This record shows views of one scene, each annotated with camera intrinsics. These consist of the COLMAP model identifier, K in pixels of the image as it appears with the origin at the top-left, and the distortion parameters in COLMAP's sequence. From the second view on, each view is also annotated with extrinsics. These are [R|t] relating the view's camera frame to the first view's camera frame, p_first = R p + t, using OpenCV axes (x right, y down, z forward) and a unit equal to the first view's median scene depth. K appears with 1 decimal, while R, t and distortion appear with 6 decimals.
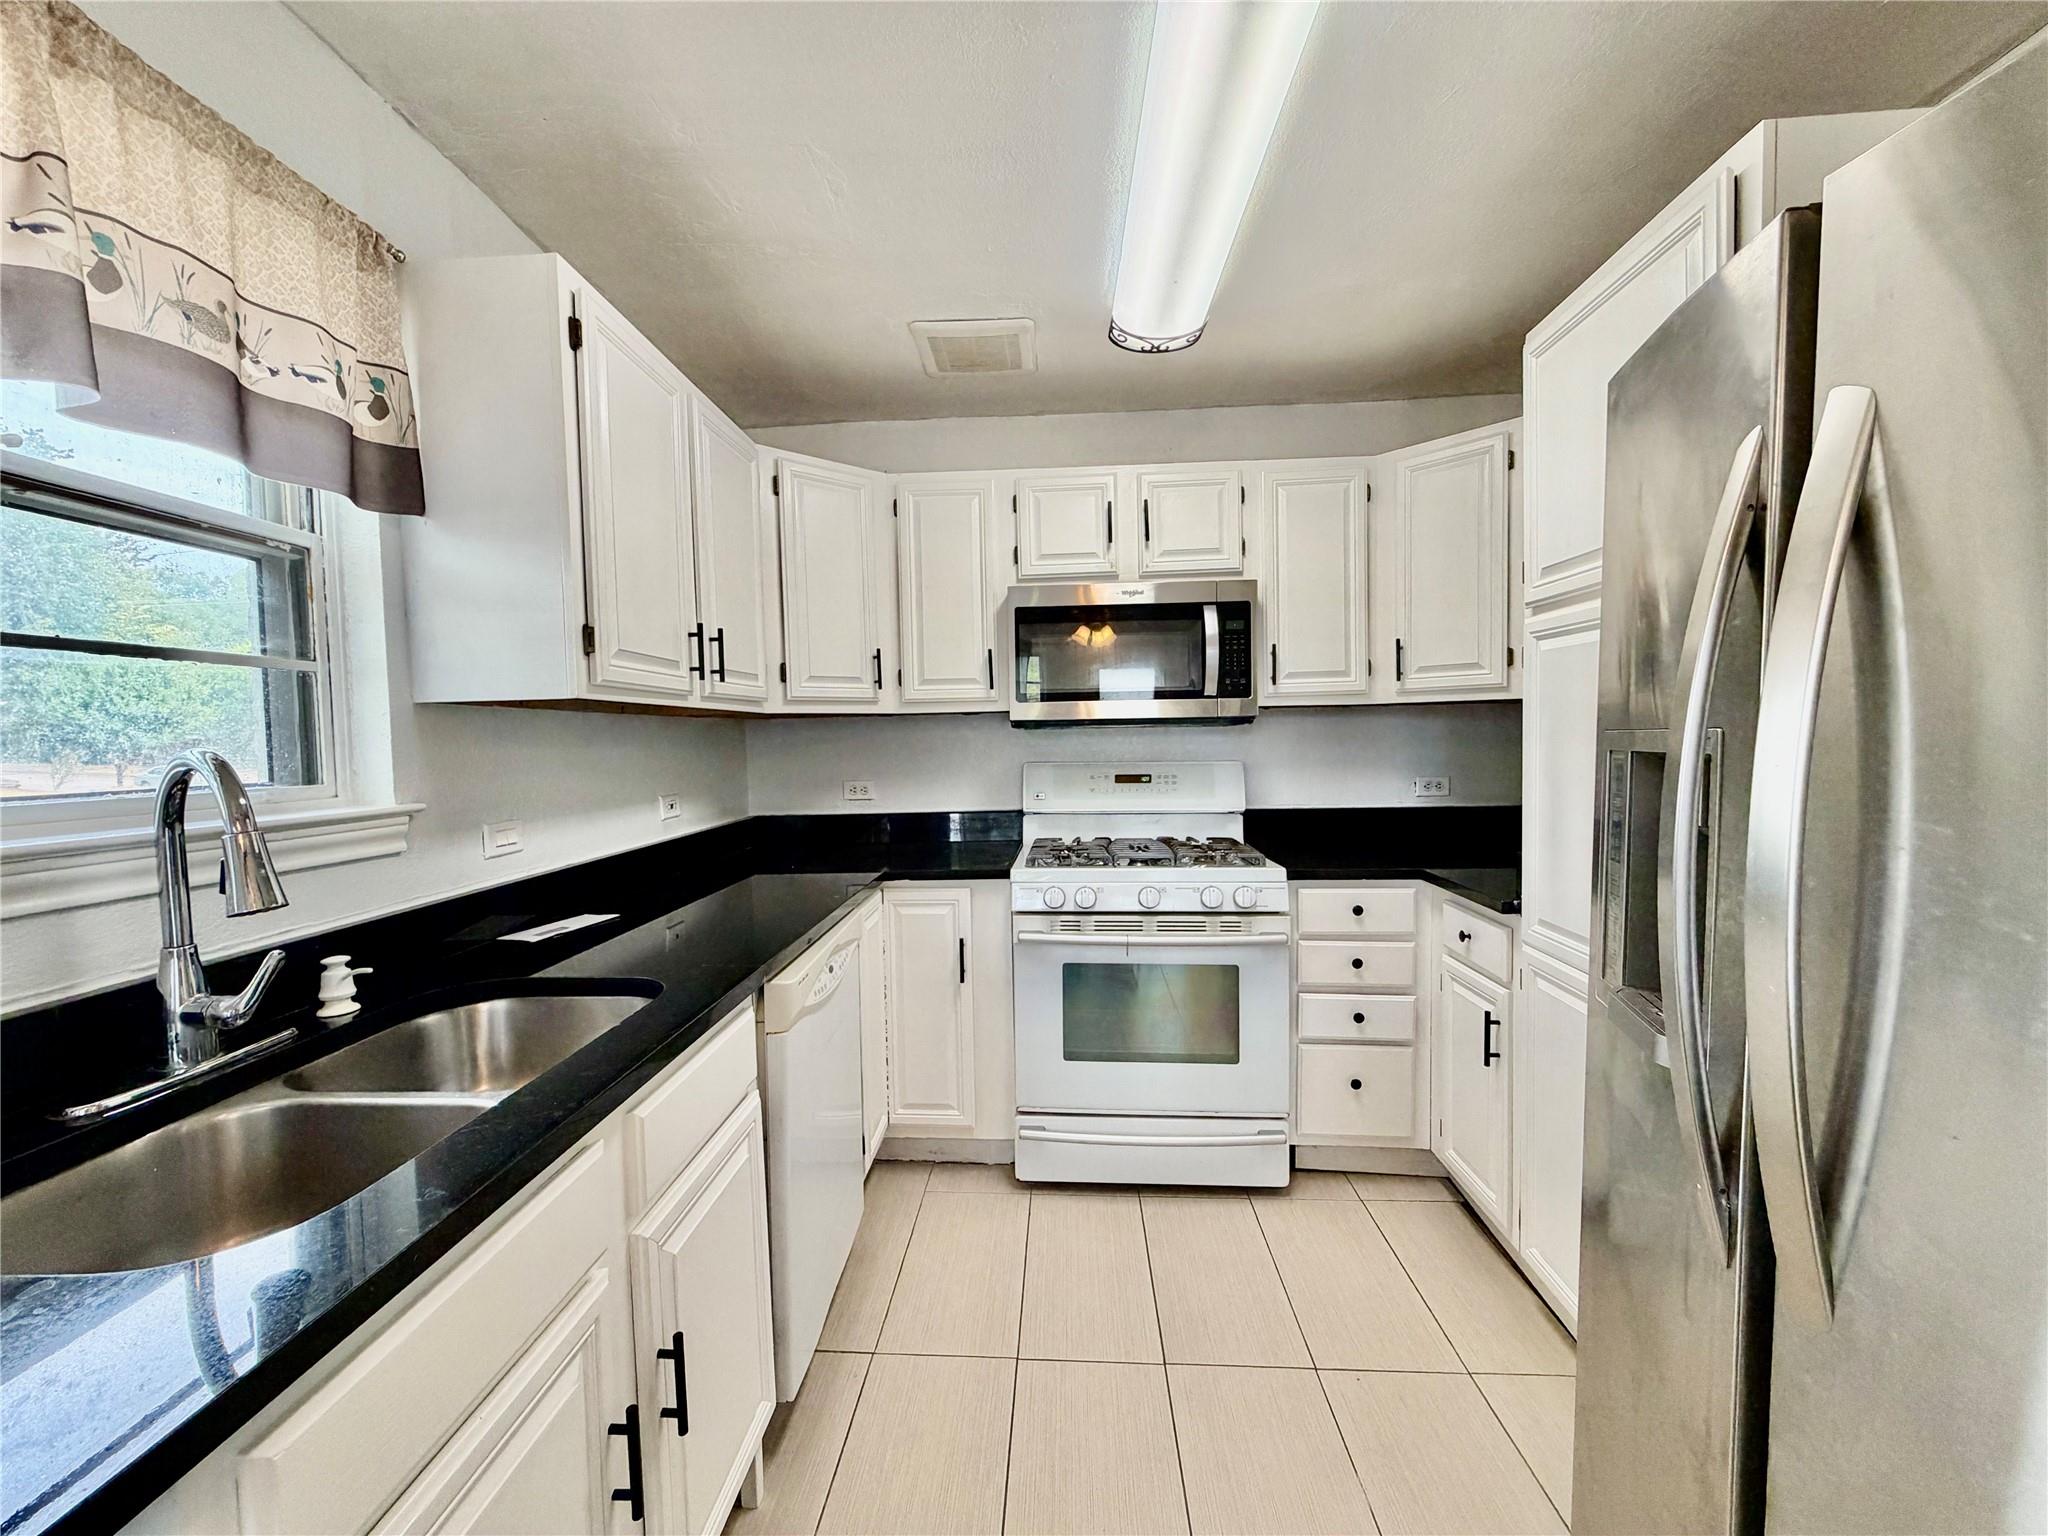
lens RADIAL K [[816.8, 0, 1018.8], [0, 816.8, 769.2], [0, 0, 1]] dist [0.001978, 0.000236]
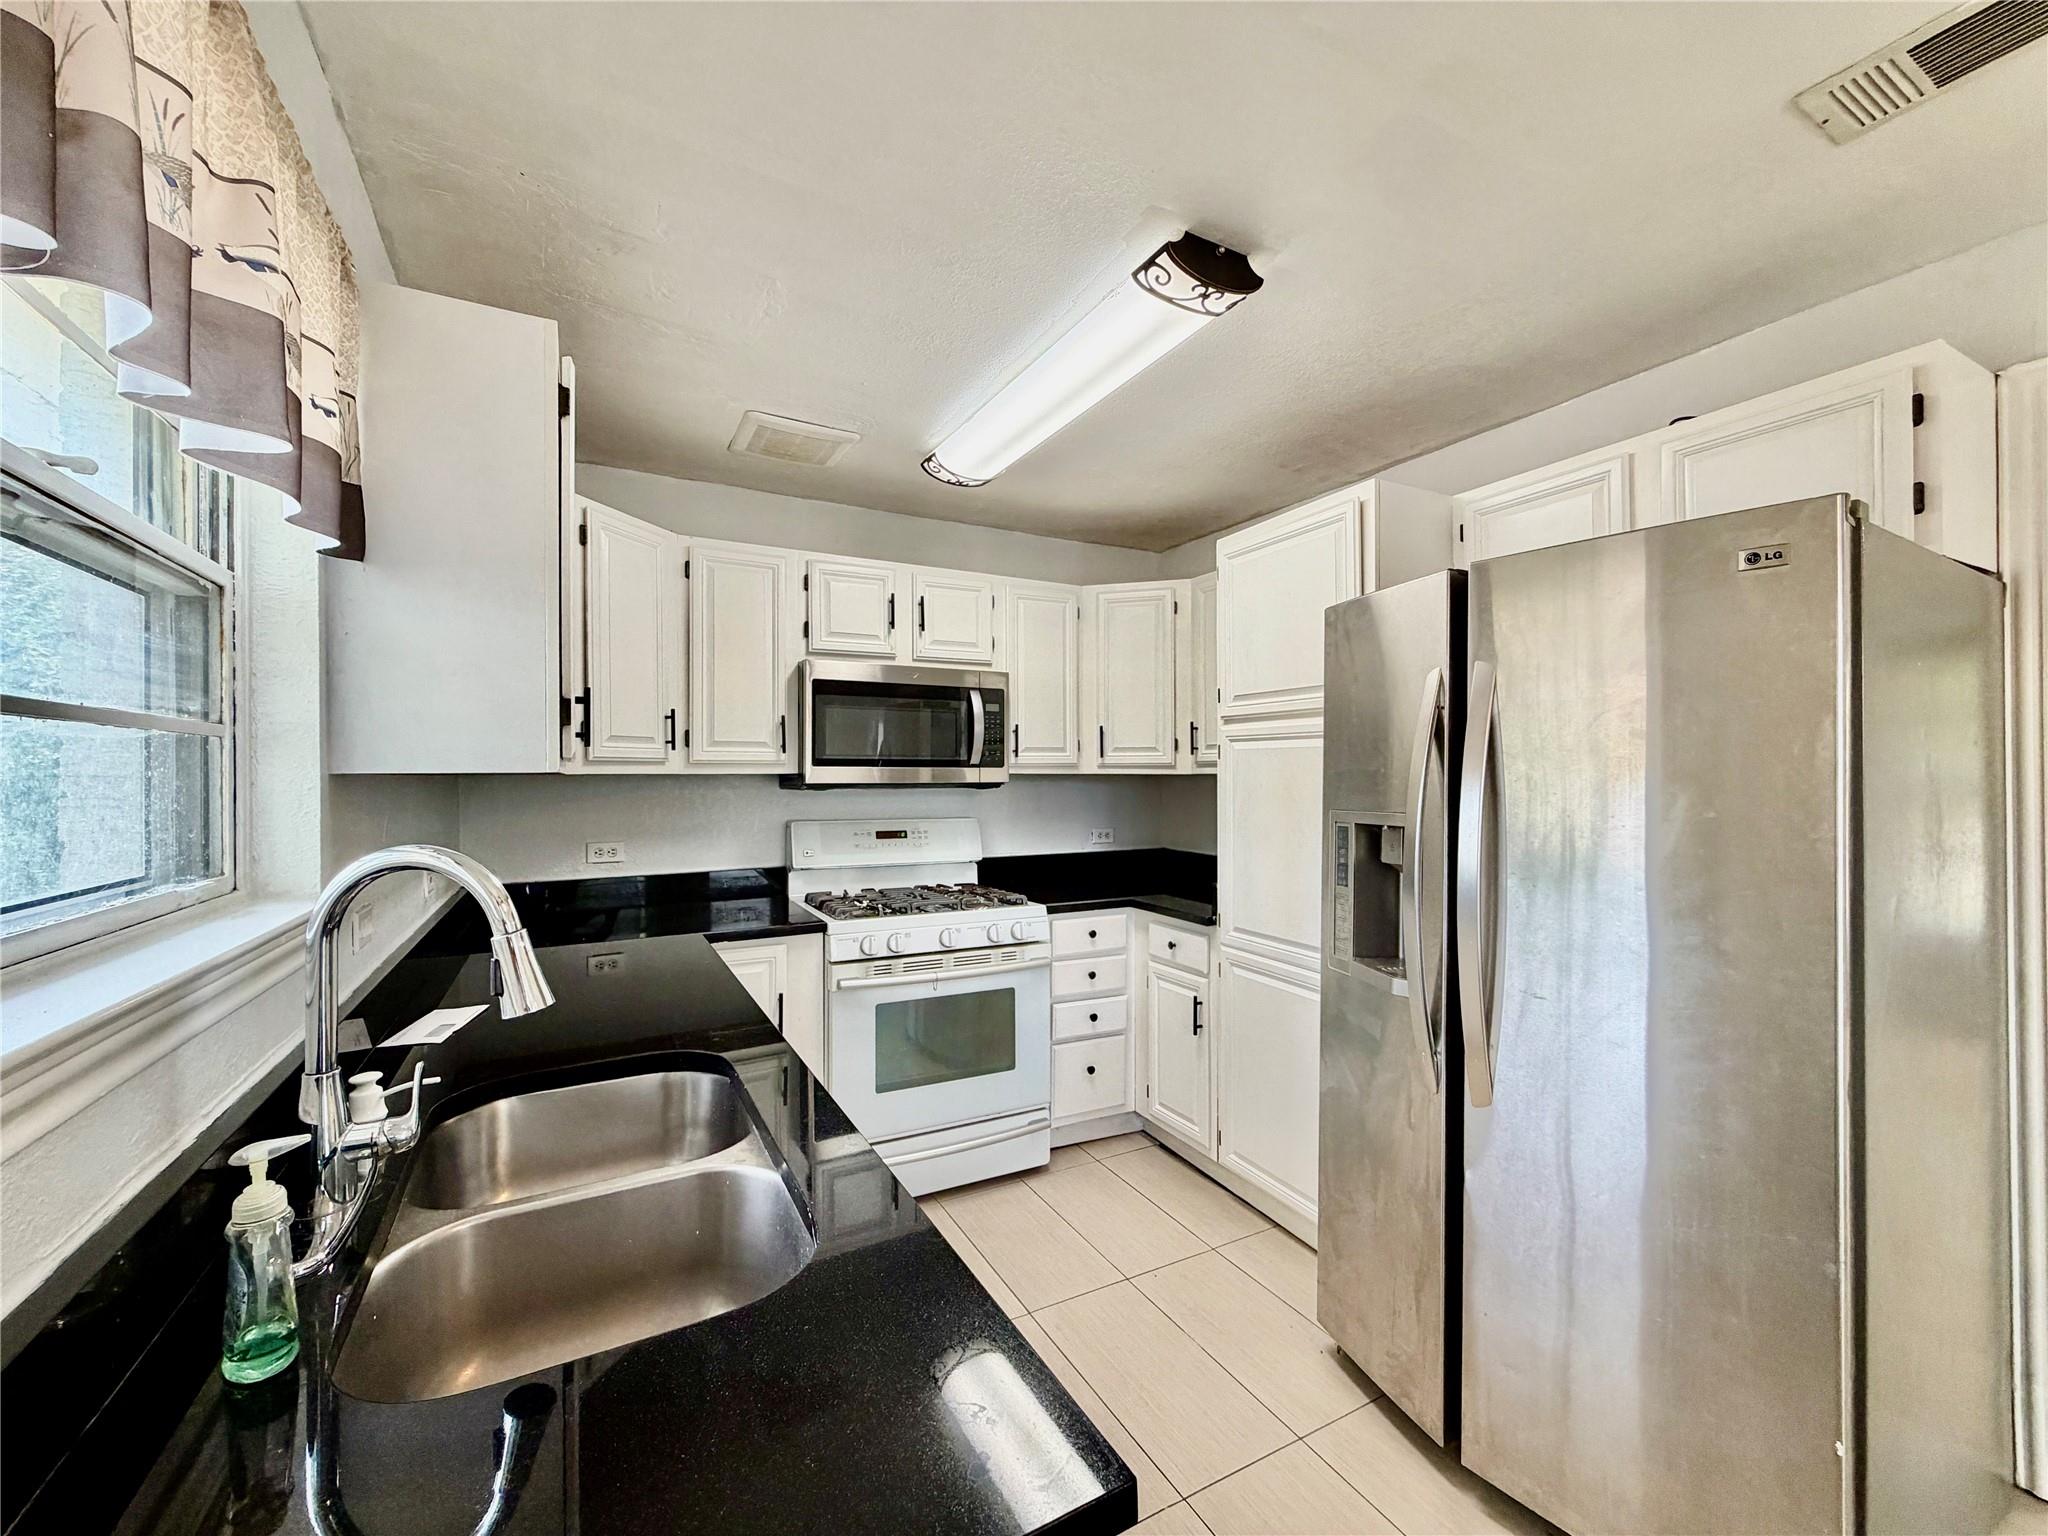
lens RADIAL K [[816.8, 0, 1018.8], [0, 816.8, 769.2], [0, 0, 1]] dist [0.001978, 0.000236]
pose [[0.854557, 0.020950, 0.518936, -0.365322], [0.007041, 0.998627, -0.051910, -0.023019], [-0.519311, 0.048014, 0.853236, -0.063918]]
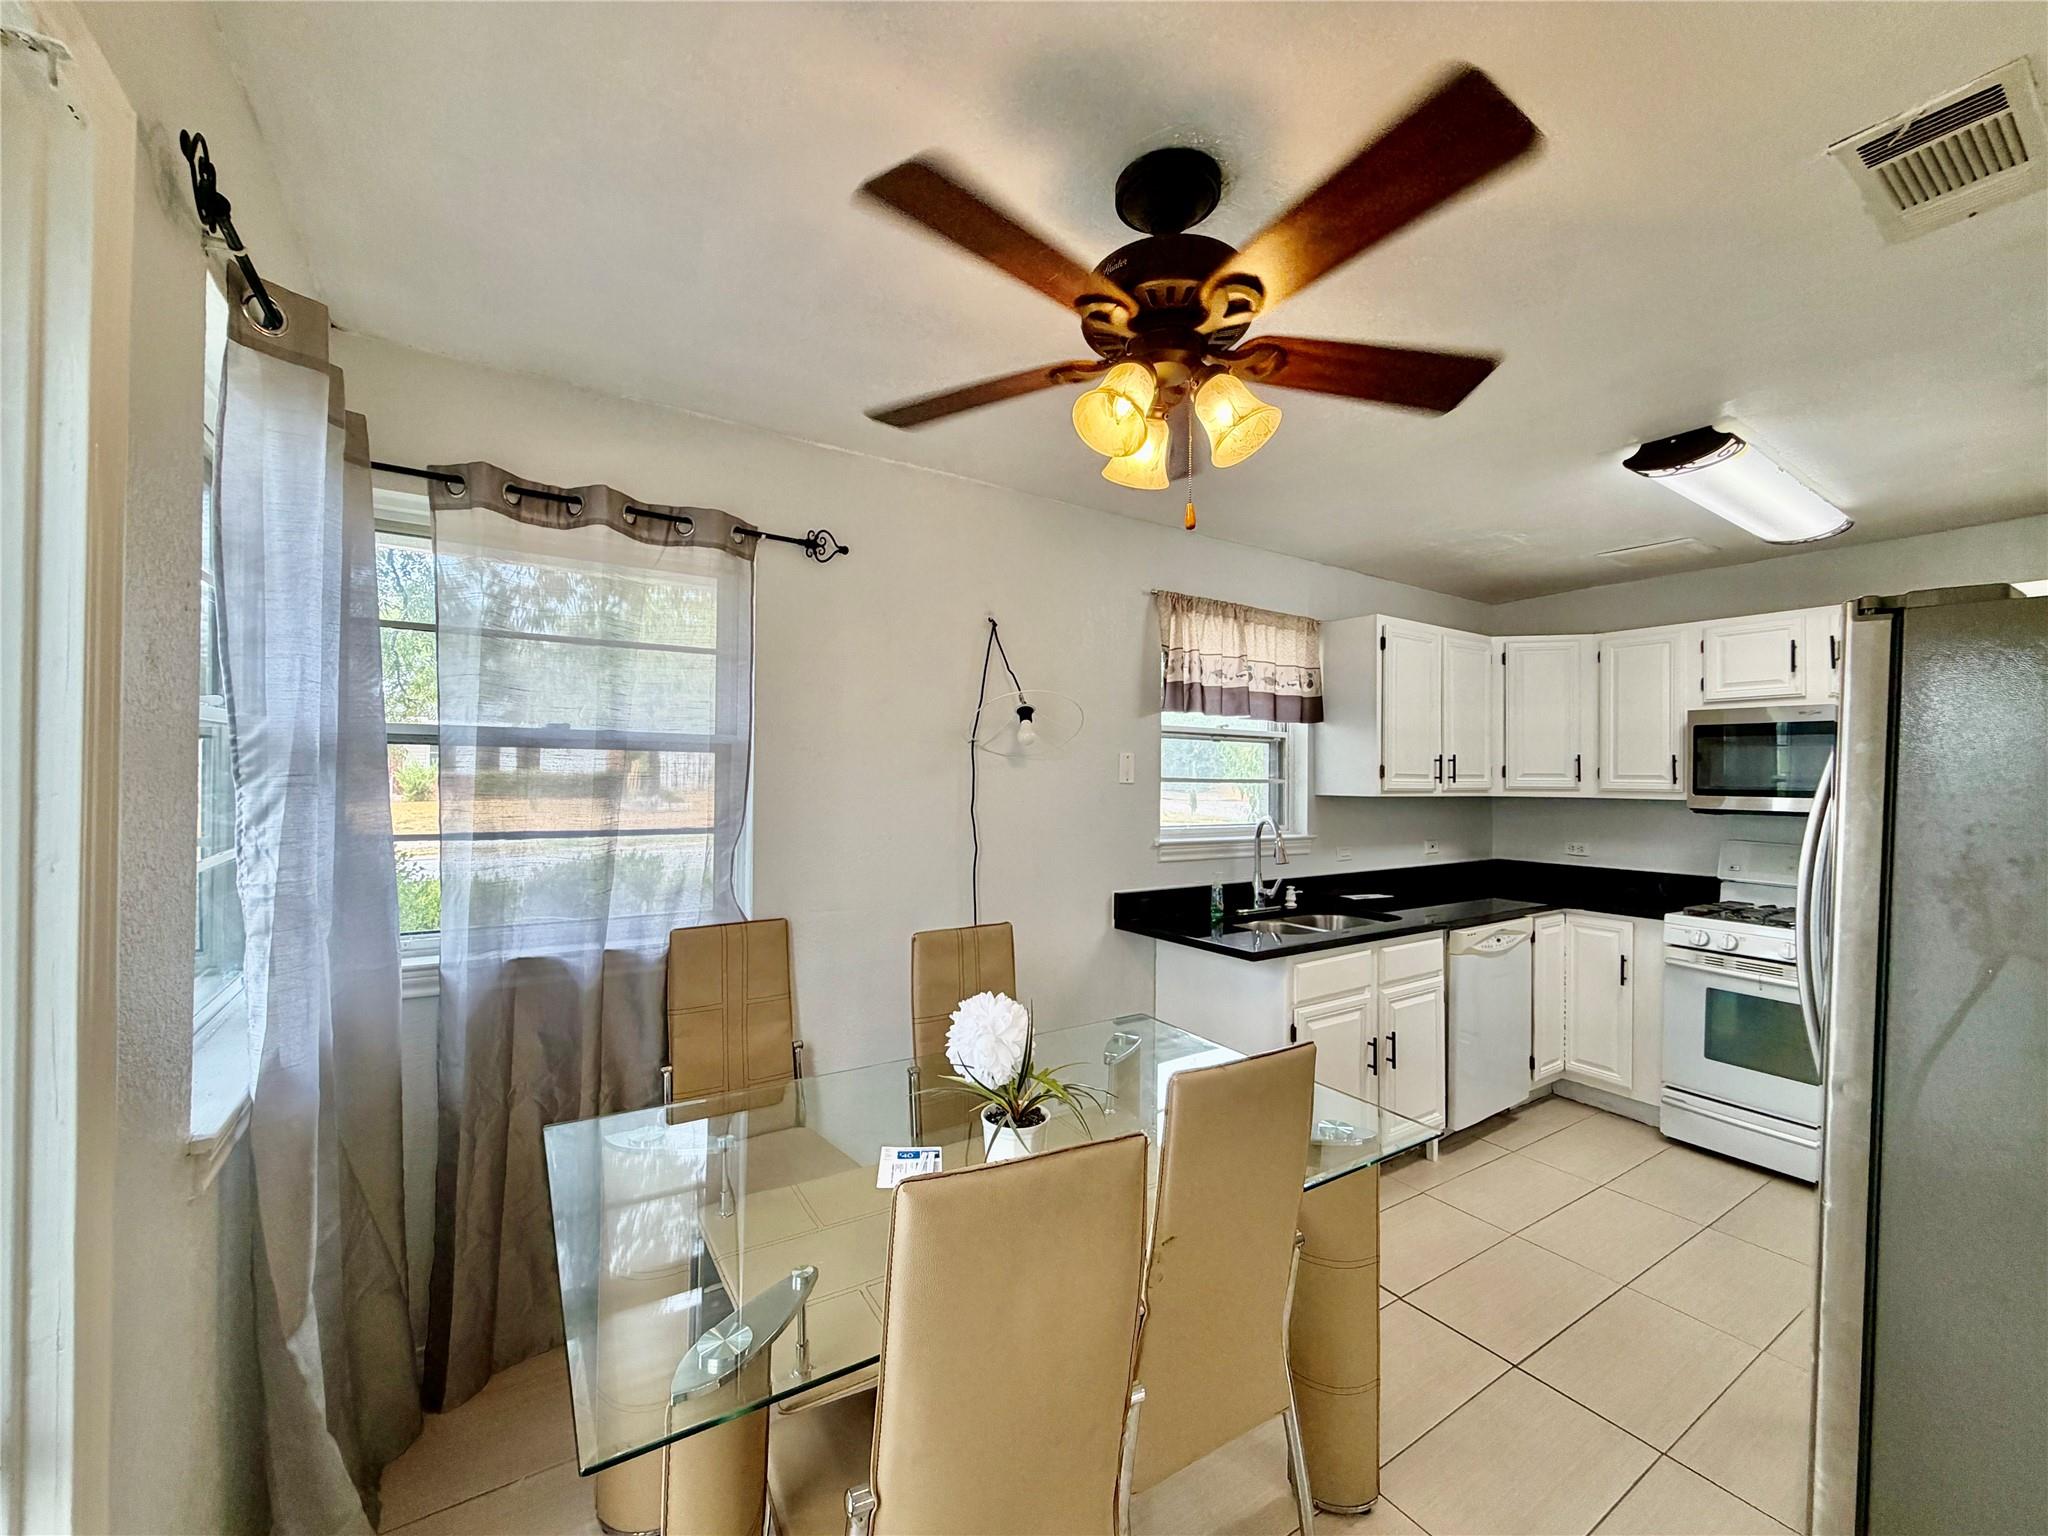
lens RADIAL K [[816.8, 0, 1018.8], [0, 816.8, 769.2], [0, 0, 1]] dist [0.001978, 0.000236]
pose [[0.589411, 0.020720, -0.807568, 0.482950], [-0.055378, 0.998356, -0.014802, -0.047227], [0.805933, 0.053446, 0.589589, -0.785569]]
